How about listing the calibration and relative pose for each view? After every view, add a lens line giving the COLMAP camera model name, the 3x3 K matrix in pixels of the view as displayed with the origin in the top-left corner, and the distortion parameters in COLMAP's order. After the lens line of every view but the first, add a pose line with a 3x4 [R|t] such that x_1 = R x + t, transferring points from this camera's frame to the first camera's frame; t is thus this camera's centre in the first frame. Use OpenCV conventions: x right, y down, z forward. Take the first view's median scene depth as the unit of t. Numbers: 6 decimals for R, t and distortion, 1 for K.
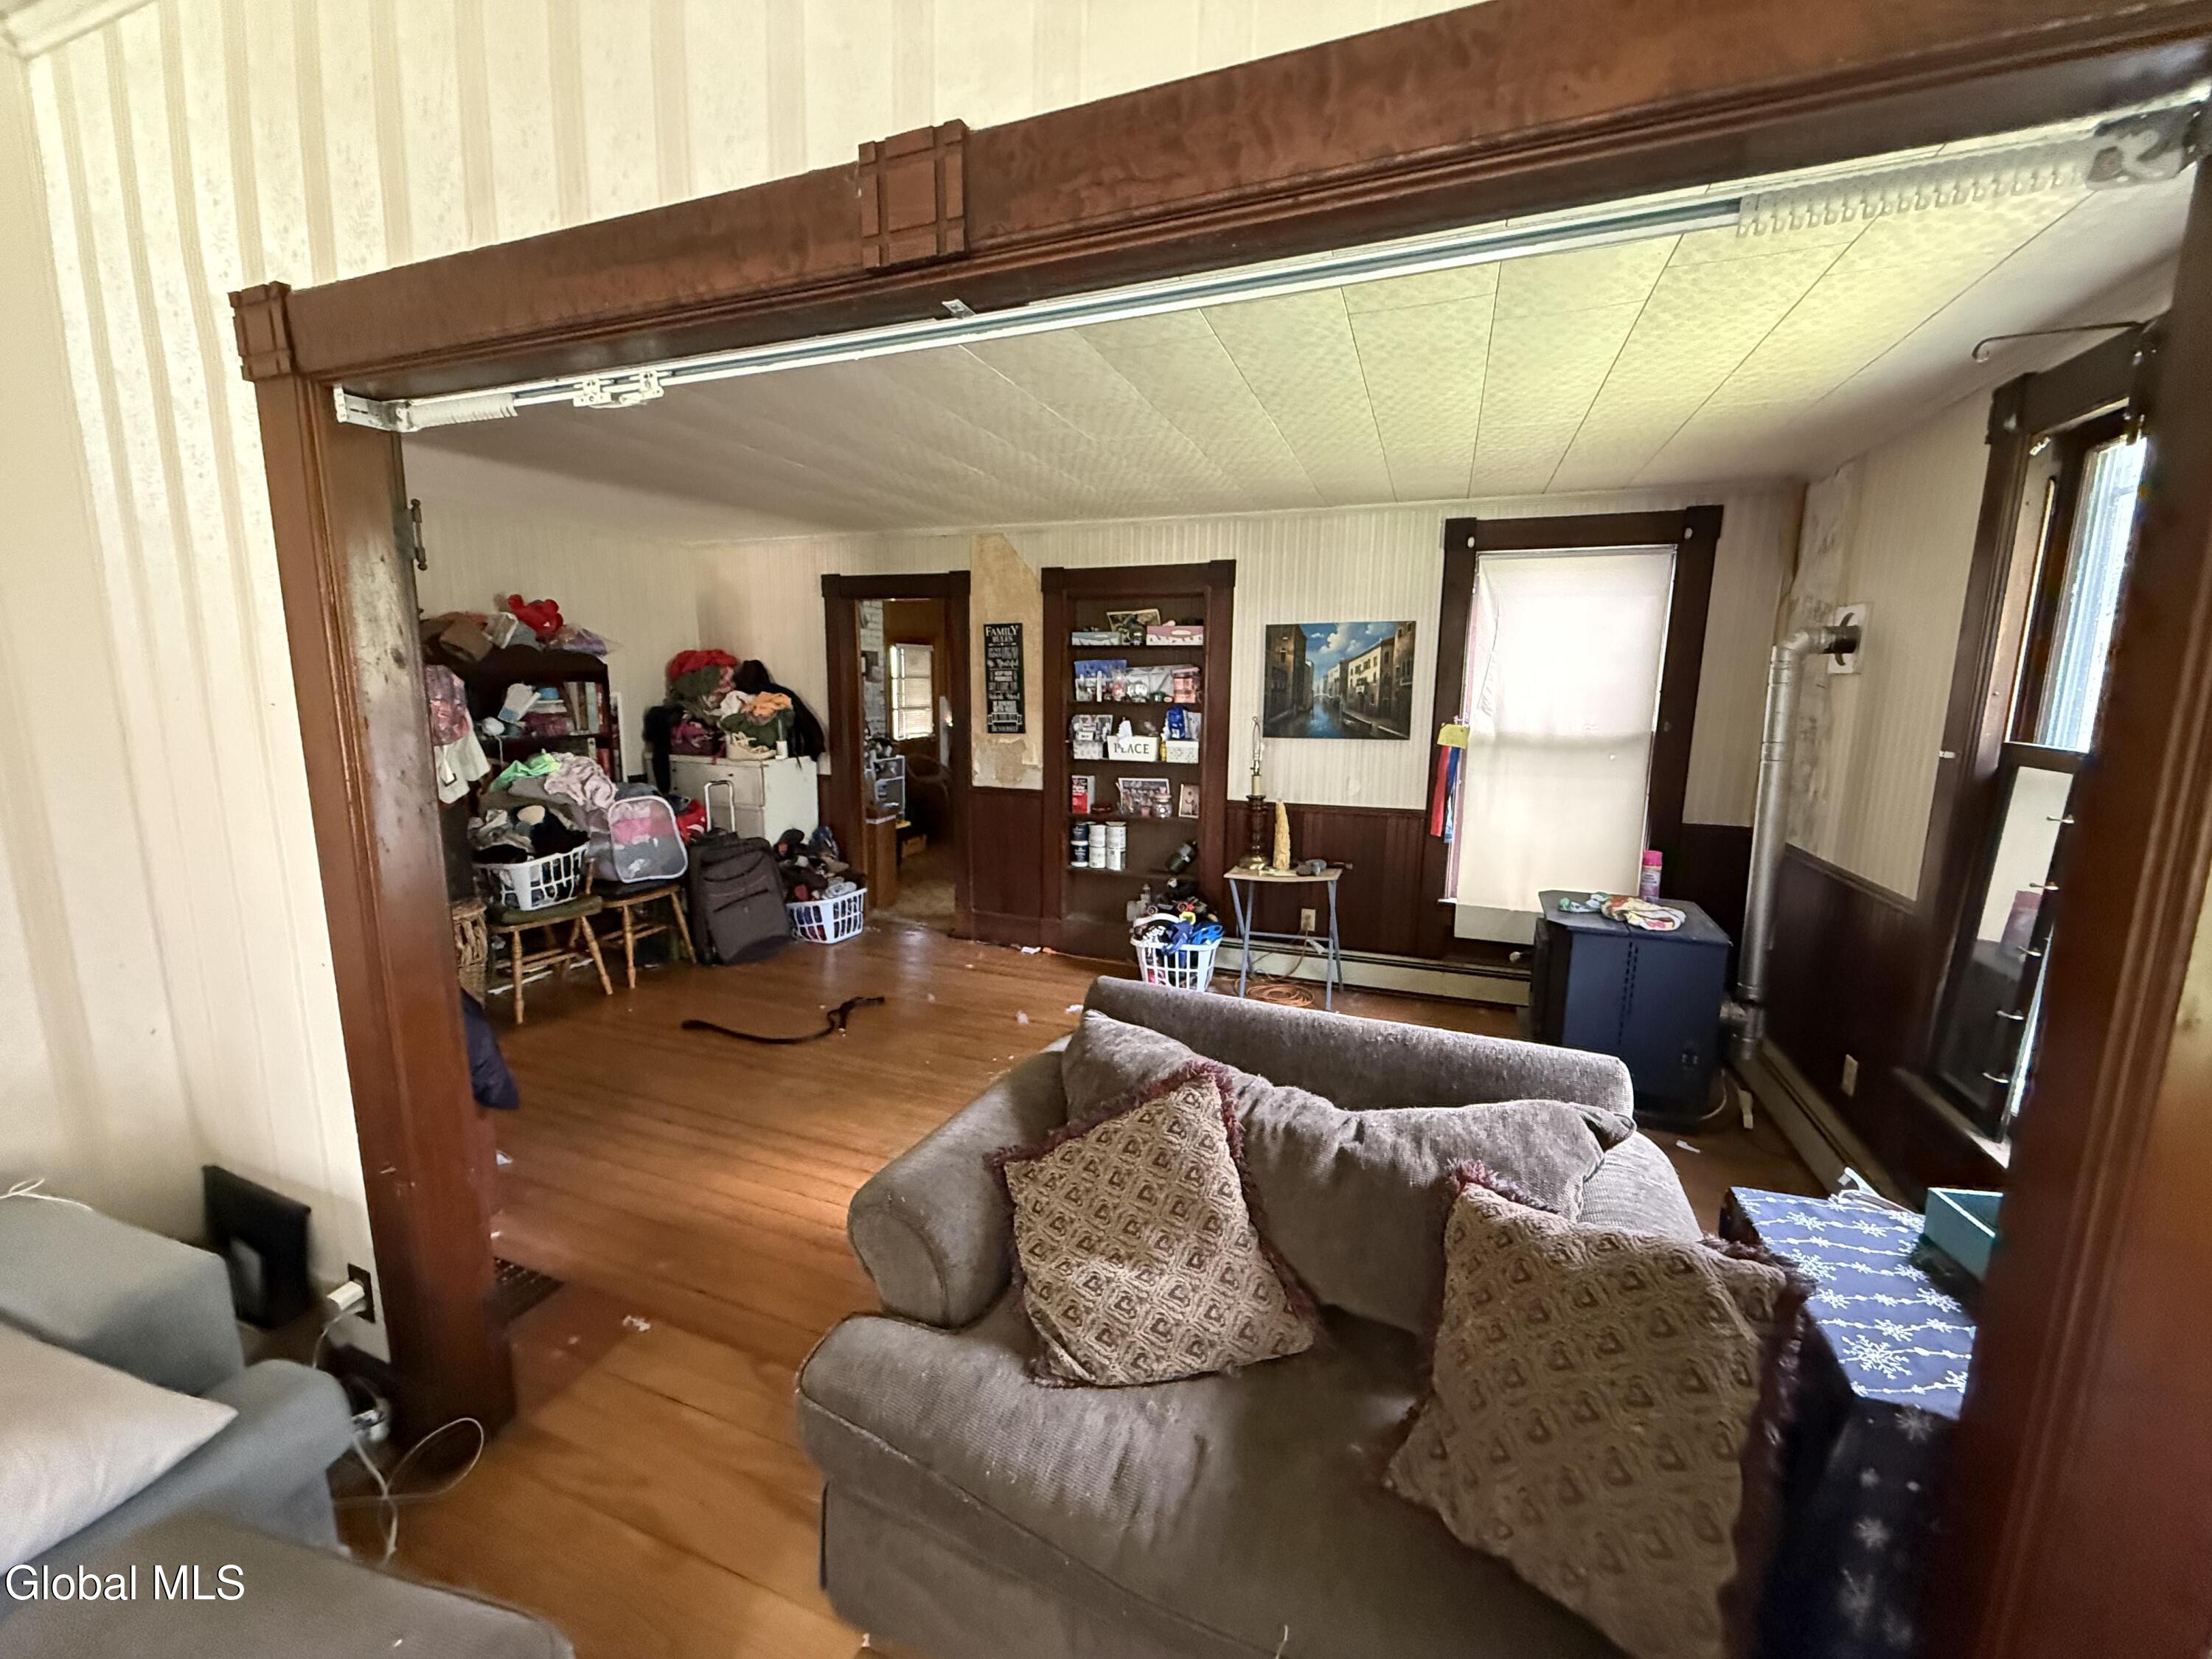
lens RADIAL K [[873.5, 0, 1098.3], [0, 873.5, 825.4], [0, 0, 1]] dist [-0.005740, 0.000669]
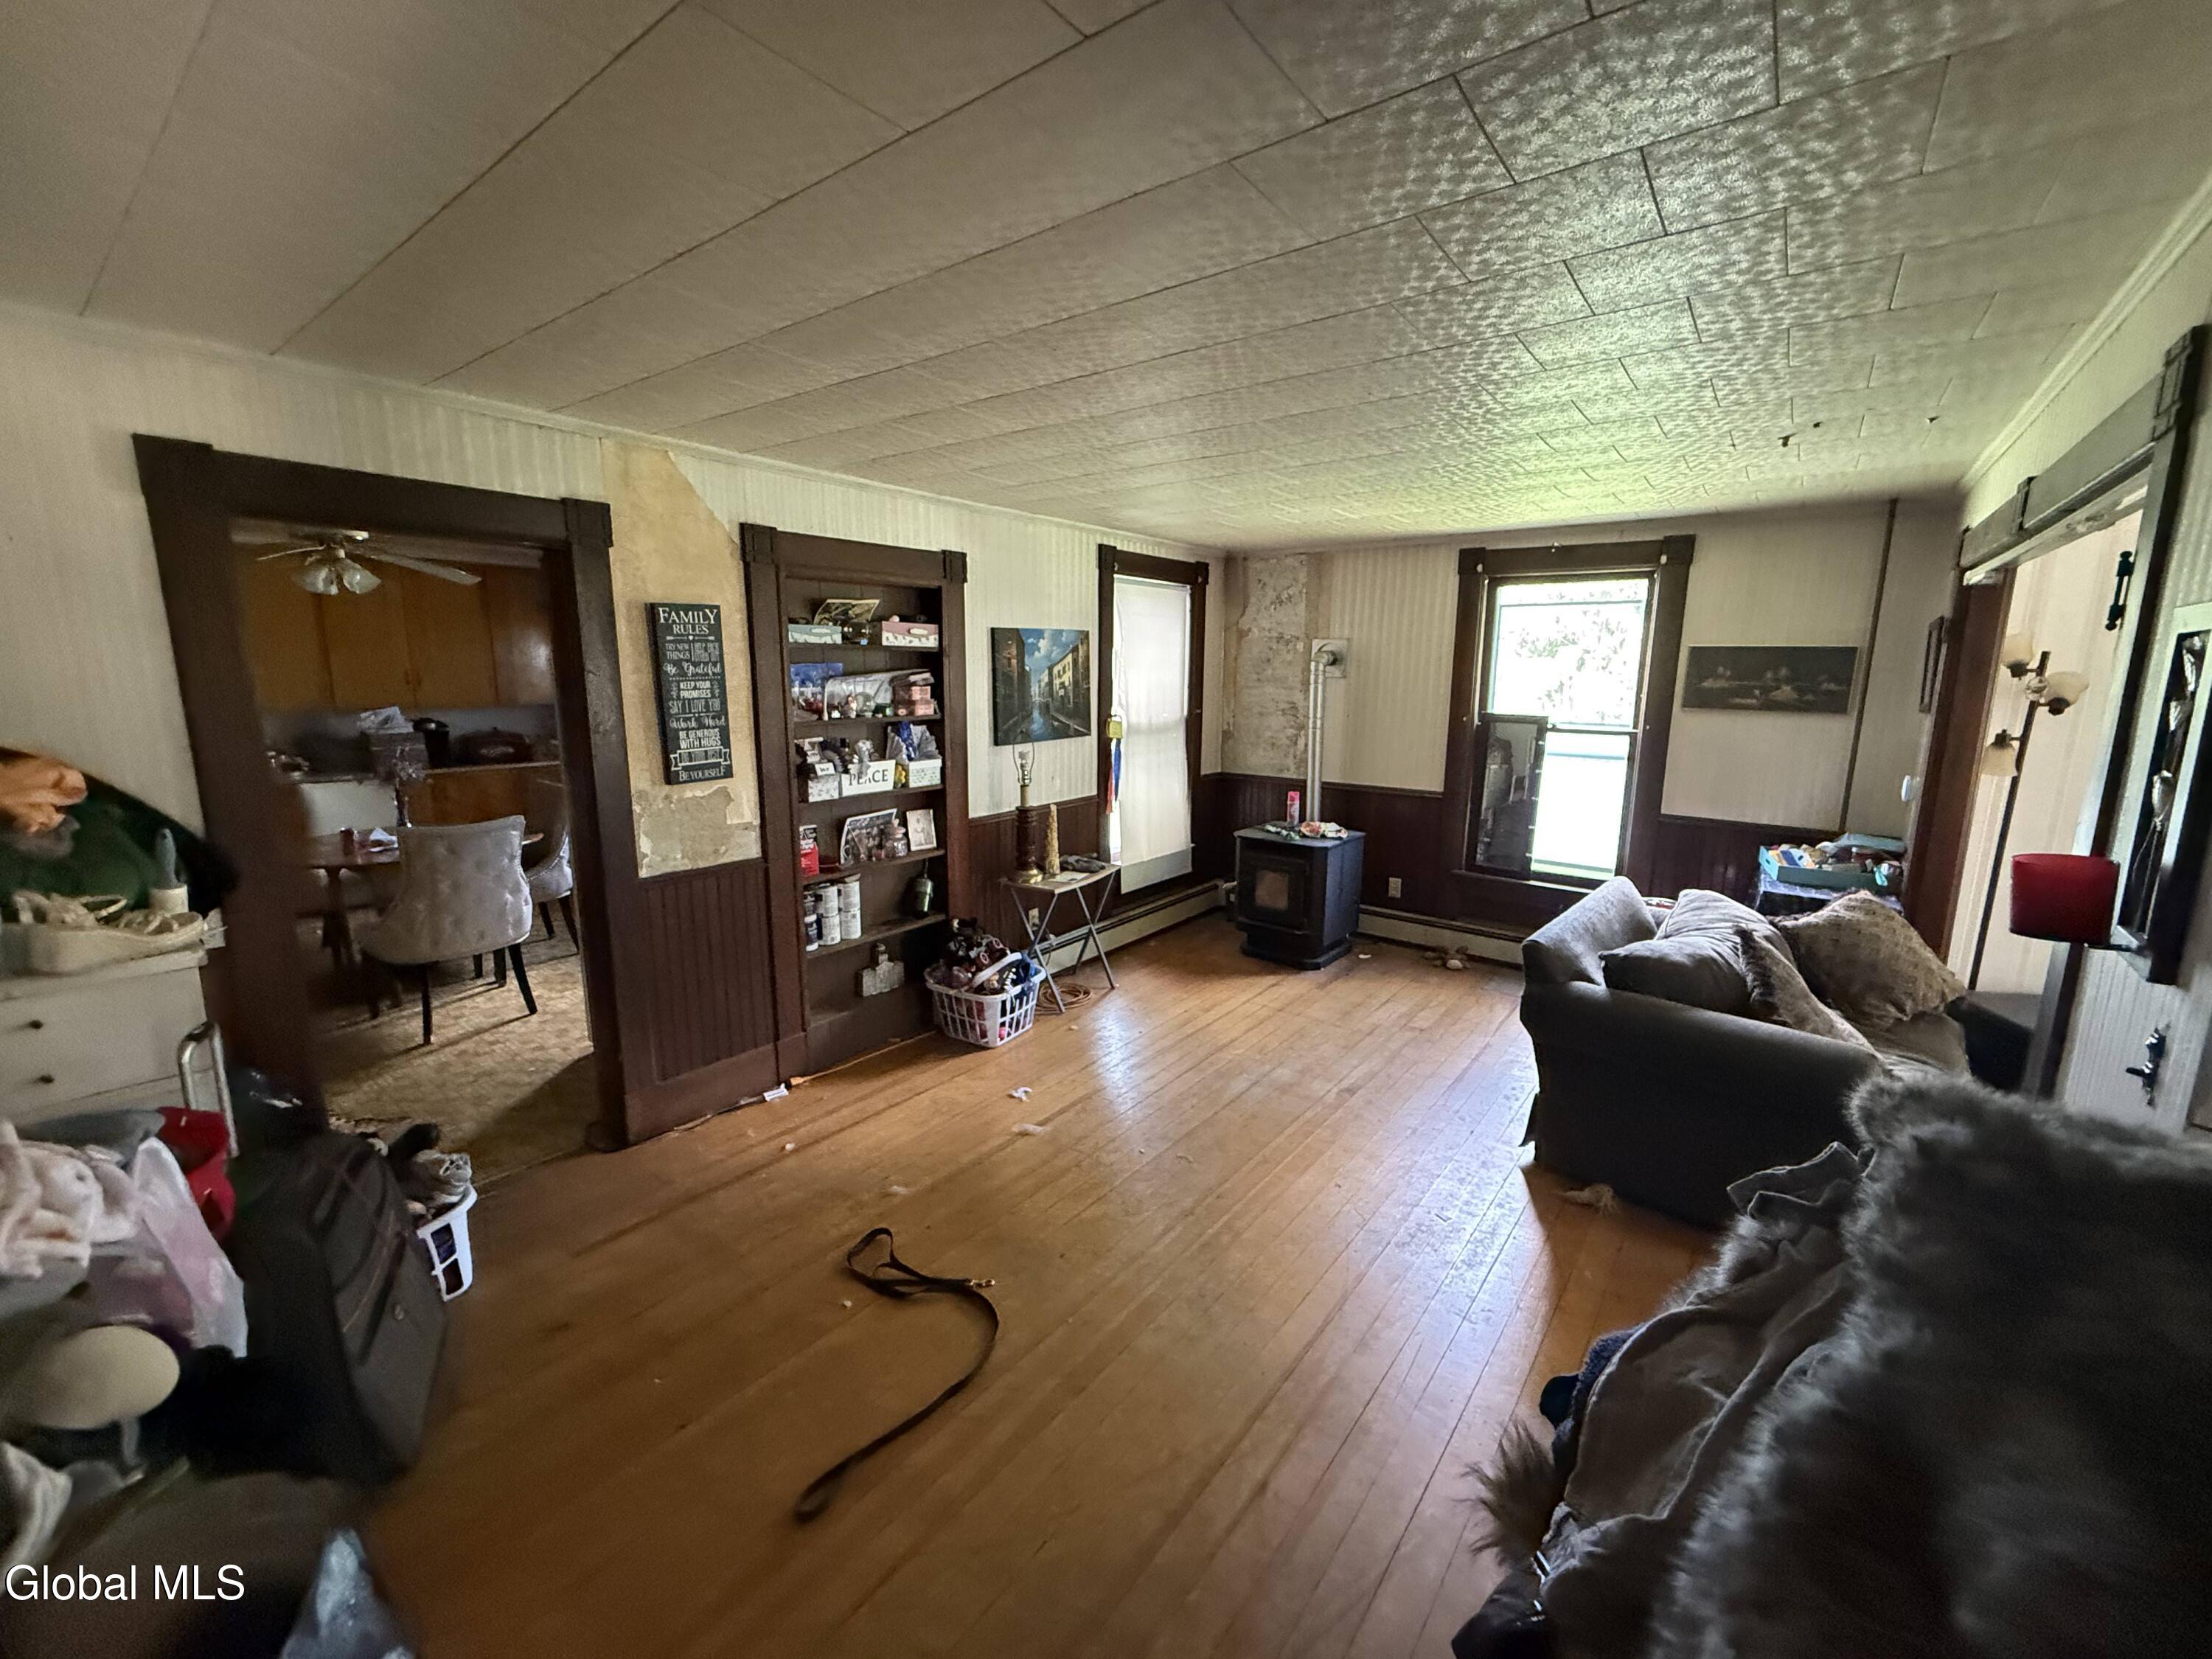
lens RADIAL K [[873.5, 0, 1099.7], [0, 873.5, 824.4], [0, 0, 1]] dist [-0.005740, 0.000669]
pose [[0.296300, -0.179287, 0.938117, -0.665558], [0.153661, 0.978376, 0.138448, -0.128396], [-0.942653, 0.103130, 0.317442, 0.587025]]
